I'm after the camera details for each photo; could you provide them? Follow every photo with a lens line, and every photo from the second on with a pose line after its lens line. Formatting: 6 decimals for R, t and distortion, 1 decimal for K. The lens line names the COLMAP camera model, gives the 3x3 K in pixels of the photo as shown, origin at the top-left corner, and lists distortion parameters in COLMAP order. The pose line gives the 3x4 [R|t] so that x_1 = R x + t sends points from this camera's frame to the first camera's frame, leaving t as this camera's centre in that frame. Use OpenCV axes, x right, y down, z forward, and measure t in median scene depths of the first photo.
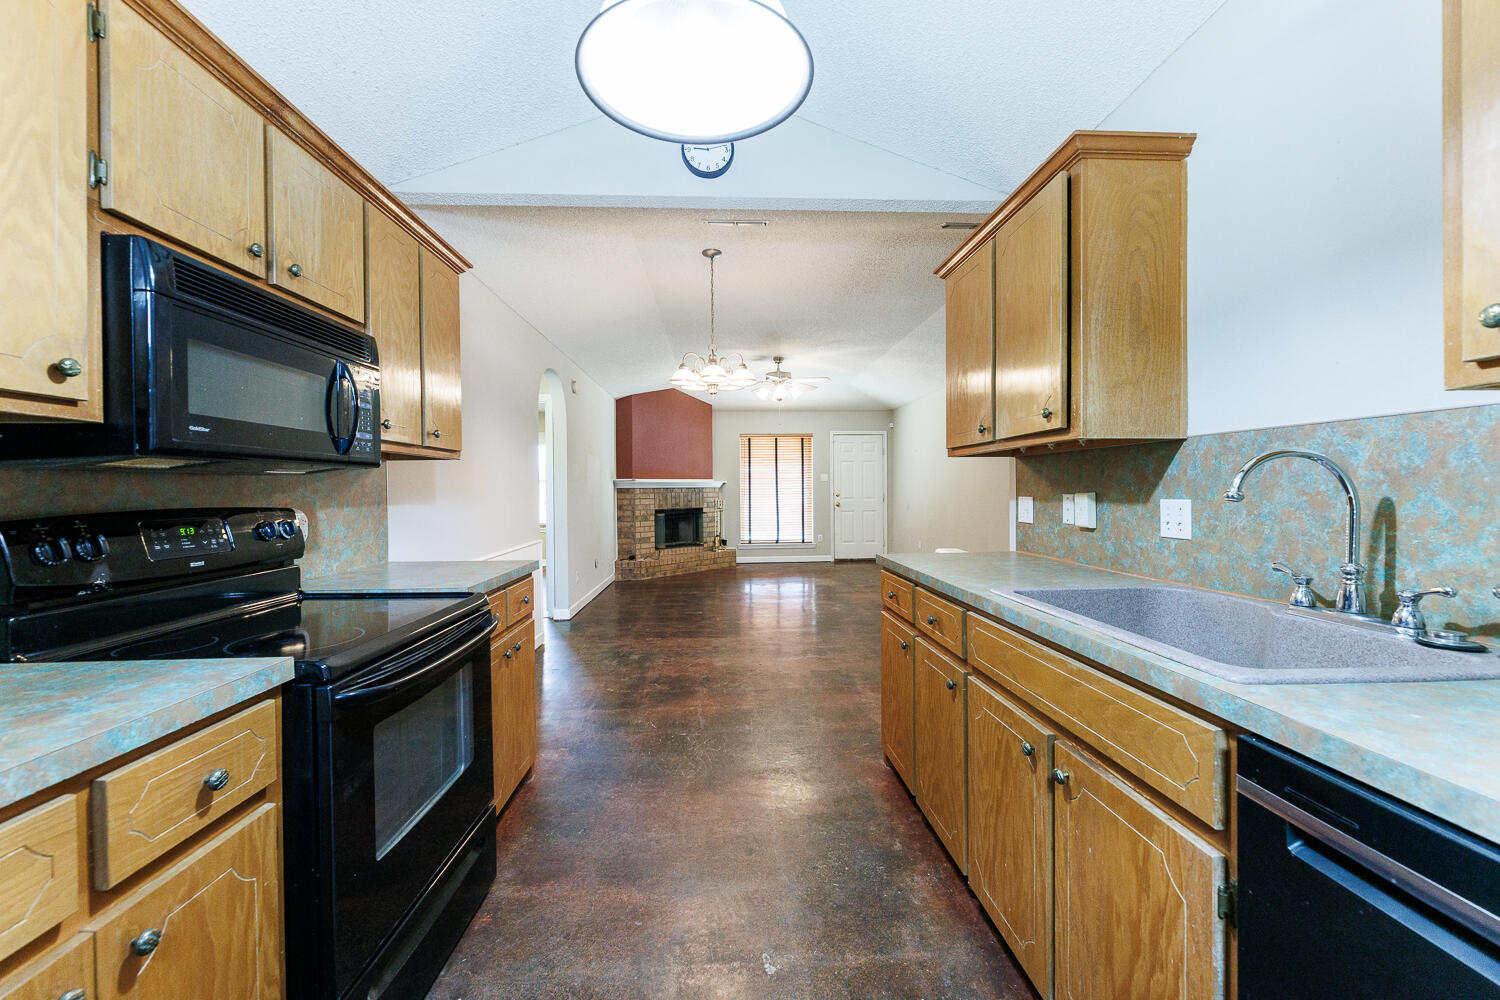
lens RADIAL K [[610.3, 0, 745.8], [0, 610.3, 493.3], [0, 0, 1]] dist [-0.004193, 0.000518]
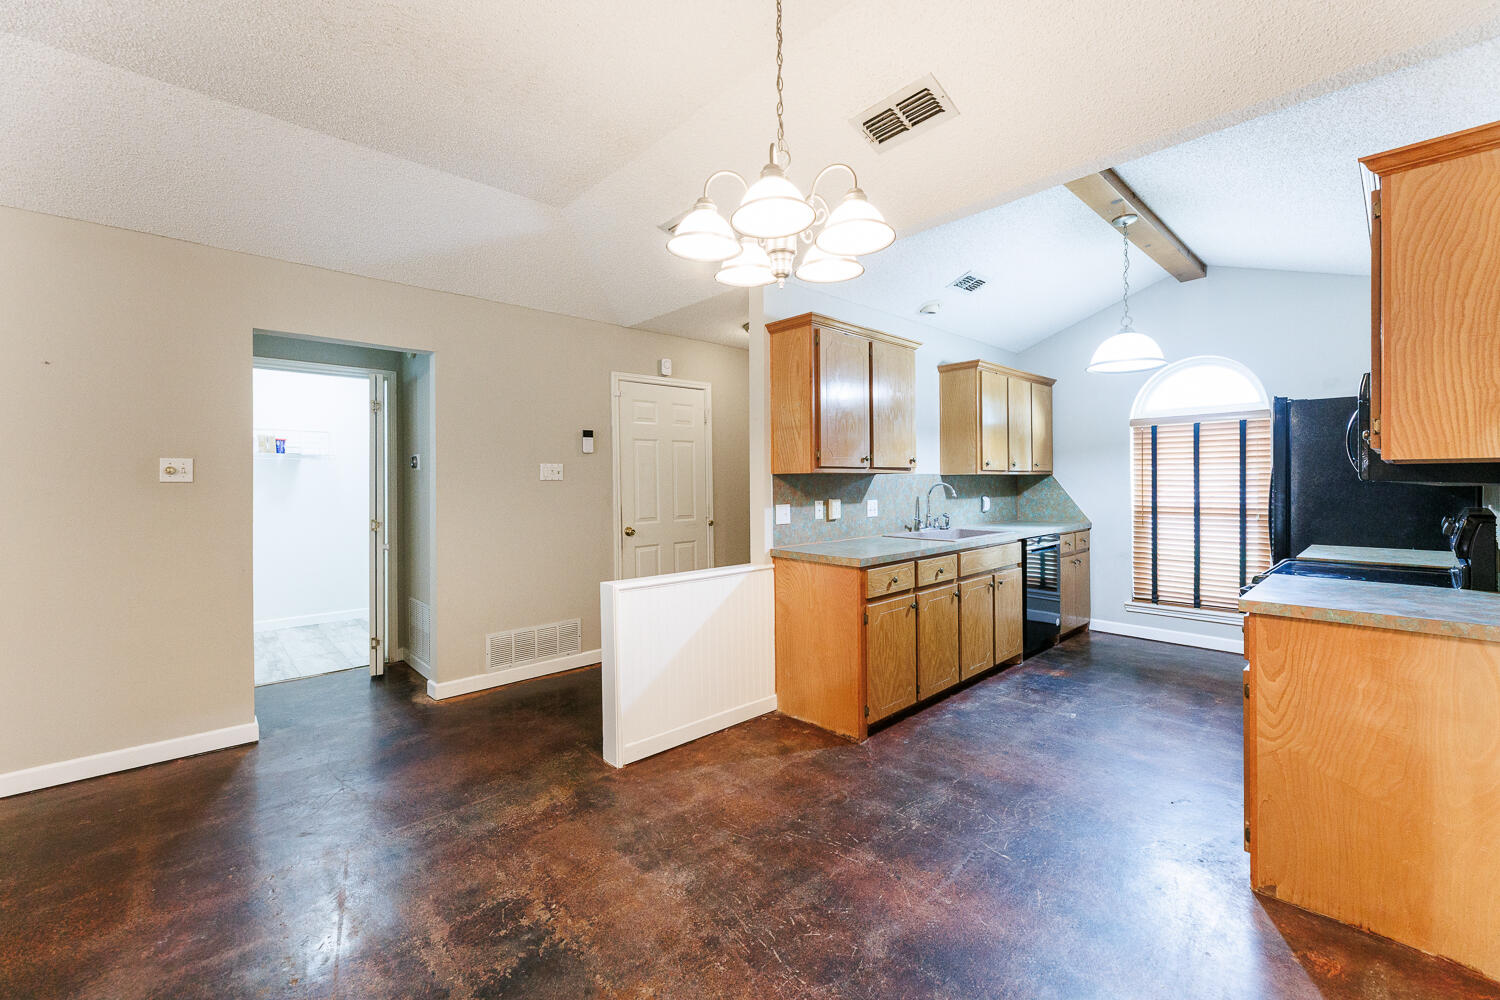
lens RADIAL K [[610.3, 0, 753.8], [0, 610.3, 485.3], [0, 0, 1]] dist [-0.004193, 0.000518]
pose [[-0.652056, 0.009970, 0.758105, -0.619286], [0.019323, 0.999807, 0.003471, -0.051013], [-0.757925, 0.016912, -0.652123, 2.318839]]
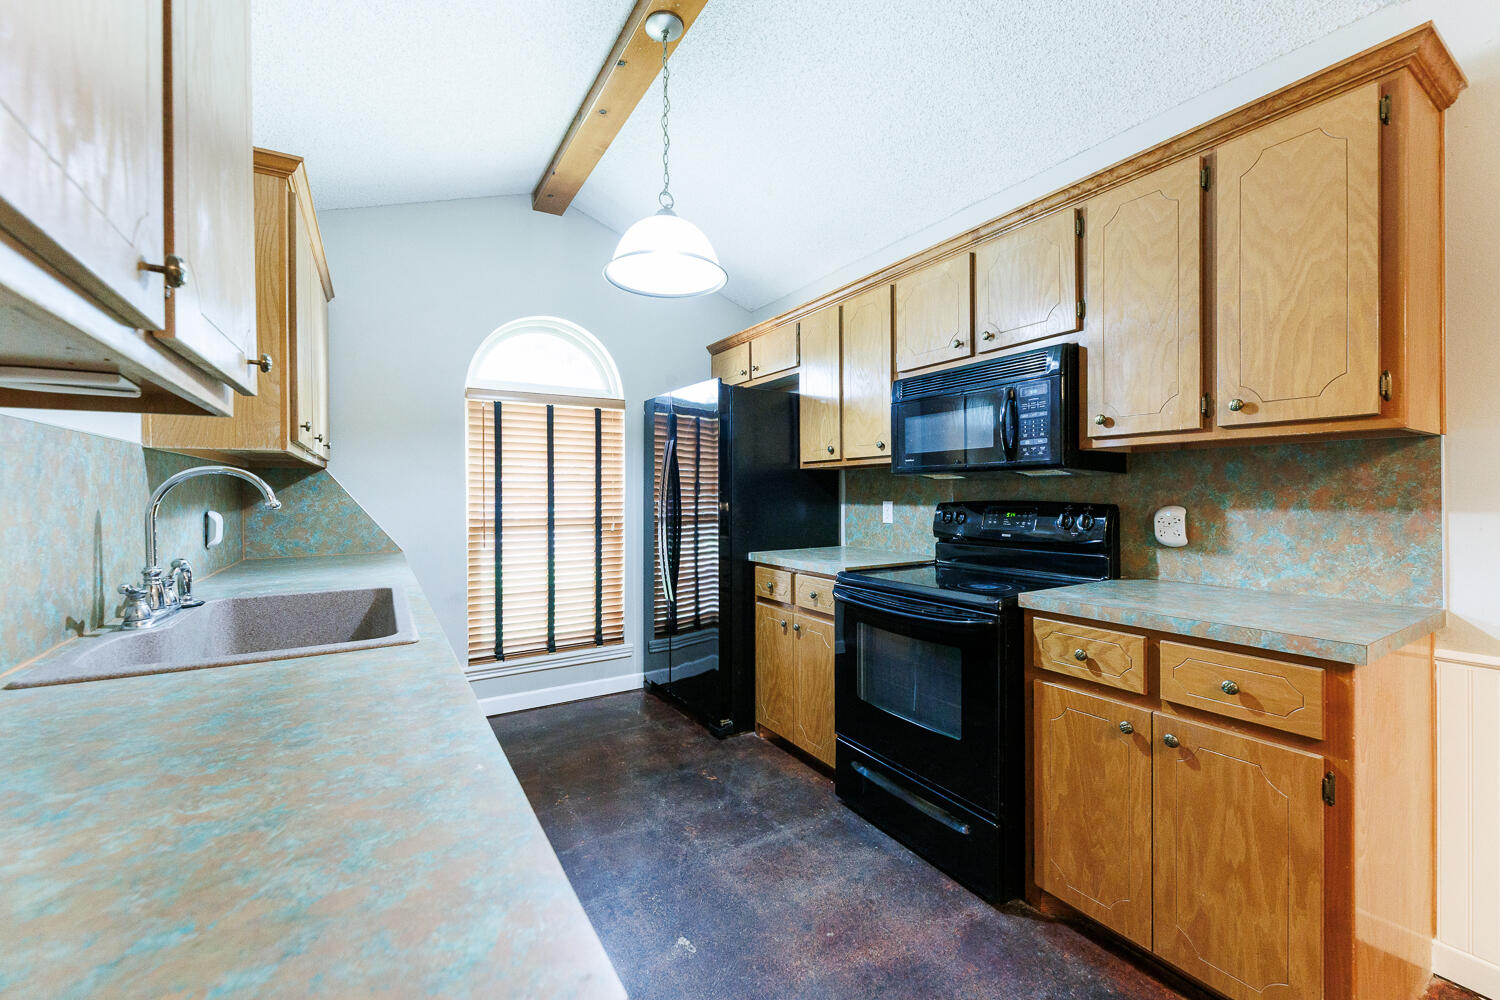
lens RADIAL K [[610.3, 0, 755.2], [0, 610.3, 497.5], [0, 0, 1]] dist [-0.004193, 0.000518]
pose [[-0.868424, 0.017393, -0.495518, 0.315987], [0.009995, 0.999796, 0.017576, -0.012553], [0.495722, 0.010311, -0.868420, 1.402642]]
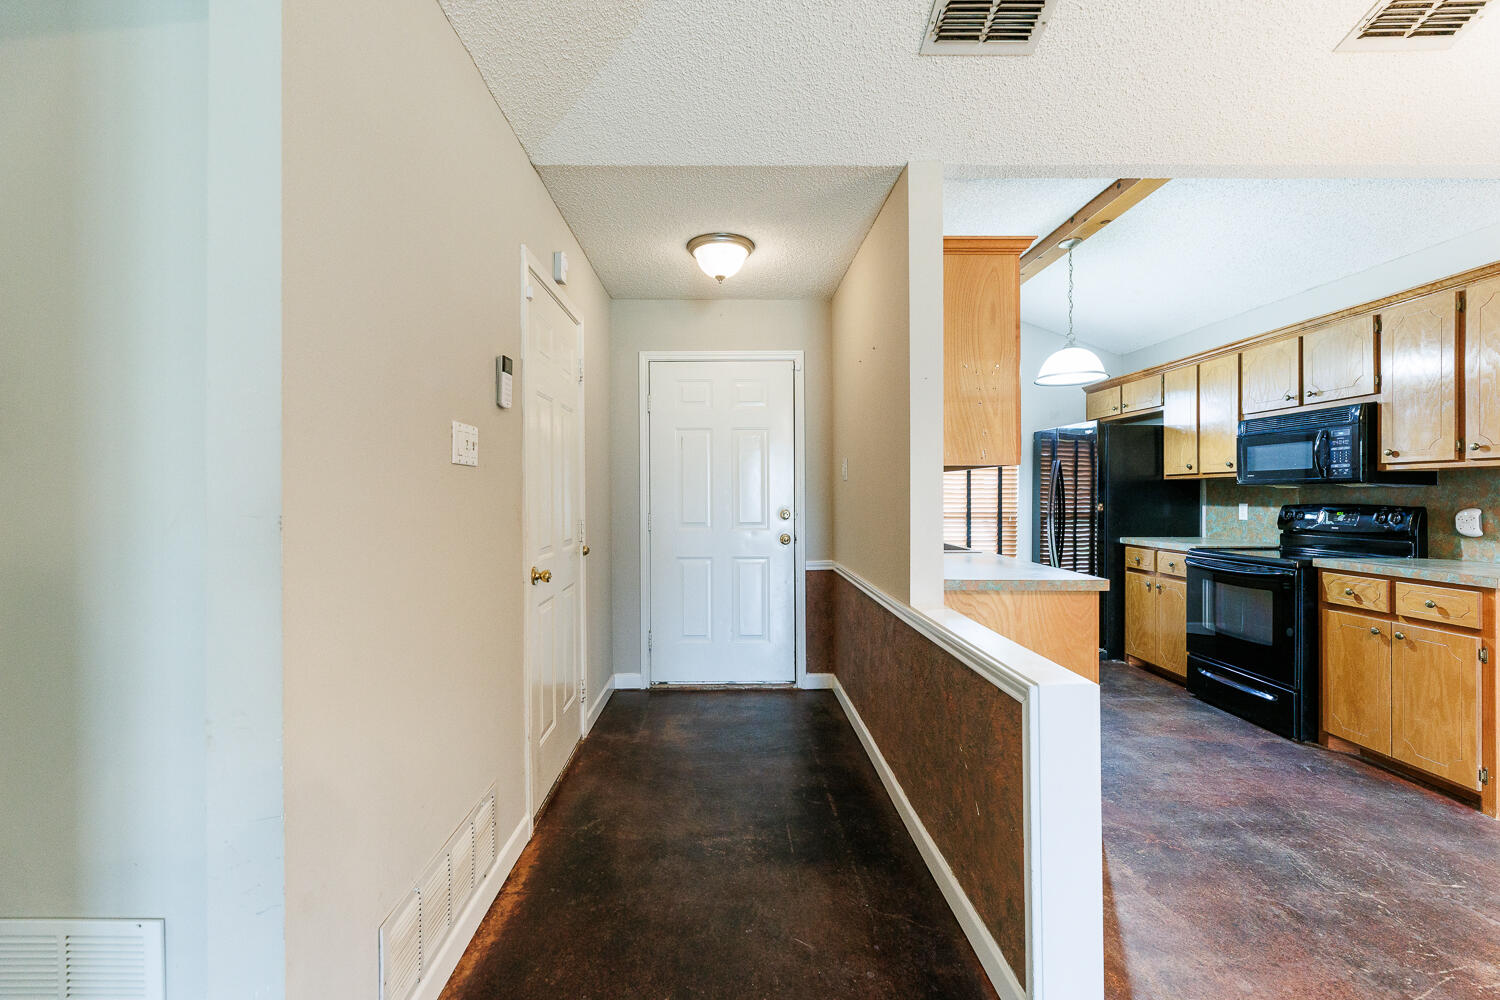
lens RADIAL K [[627.5, 0, 727.0], [0, 627.5, 495.8], [0, 0, 1]] dist [0.000659, -0.000288]
pose [[-0.999168, 0.011345, 0.039170, 0.873416], [0.011673, 0.999899, 0.008166, -0.034724], [-0.039073, 0.008616, -0.999199, 2.339063]]
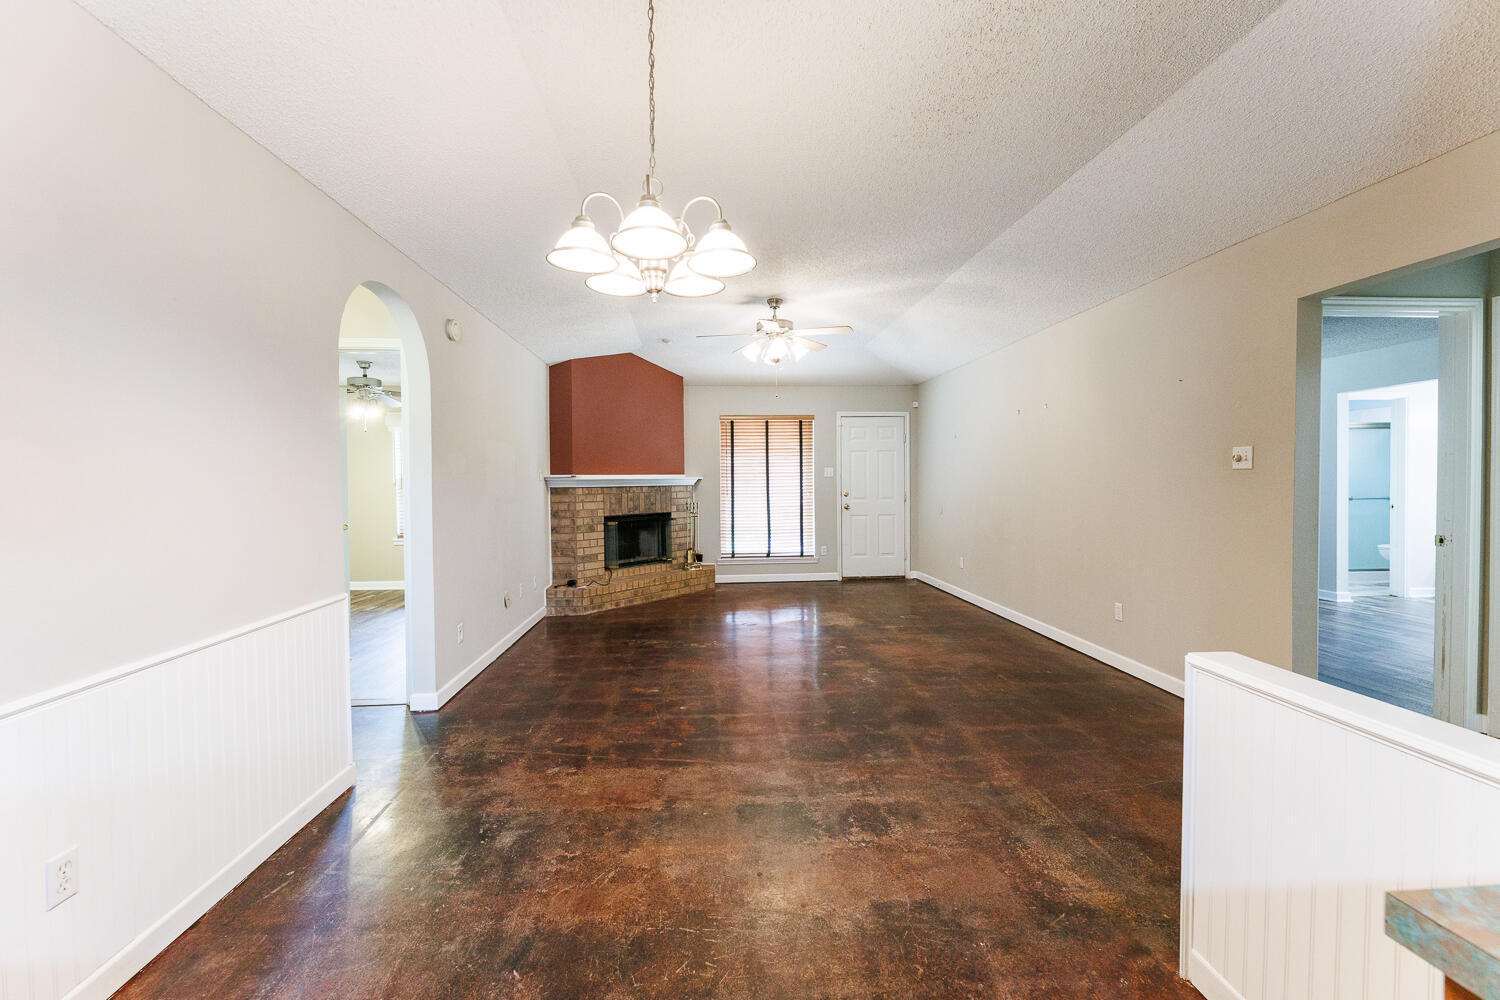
lens RADIAL K [[610.3, 0, 739.3], [0, 610.3, 499.4], [0, 0, 1]] dist [-0.004193, 0.000518]
pose [[0.999800, -0.001728, 0.019921, -0.001942], [0.001282, 0.999749, 0.022377, -0.039972], [-0.019954, -0.022347, 0.999551, 1.023923]]
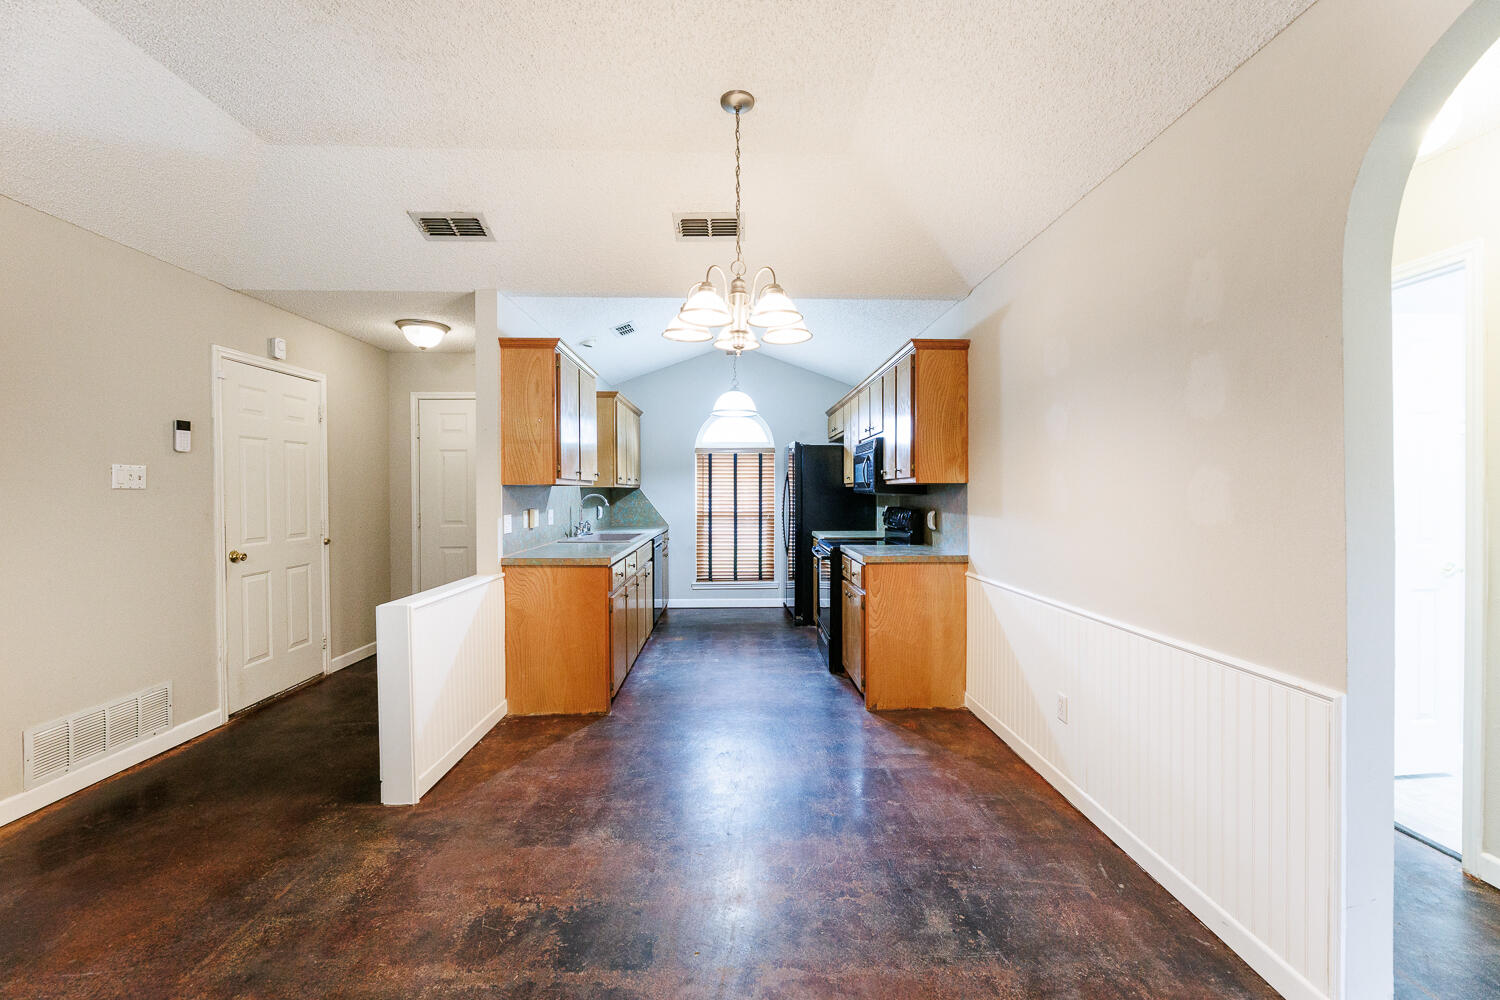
lens RADIAL K [[610.3, 0, 750.3], [0, 610.3, 496.4], [0, 0, 1]] dist [-0.004193, 0.000518]
pose [[-0.999851, 0.012122, 0.012309, -0.126485], [0.012303, 0.999816, 0.014733, -0.058146], [-0.012128, 0.014883, -0.999816, 2.857781]]
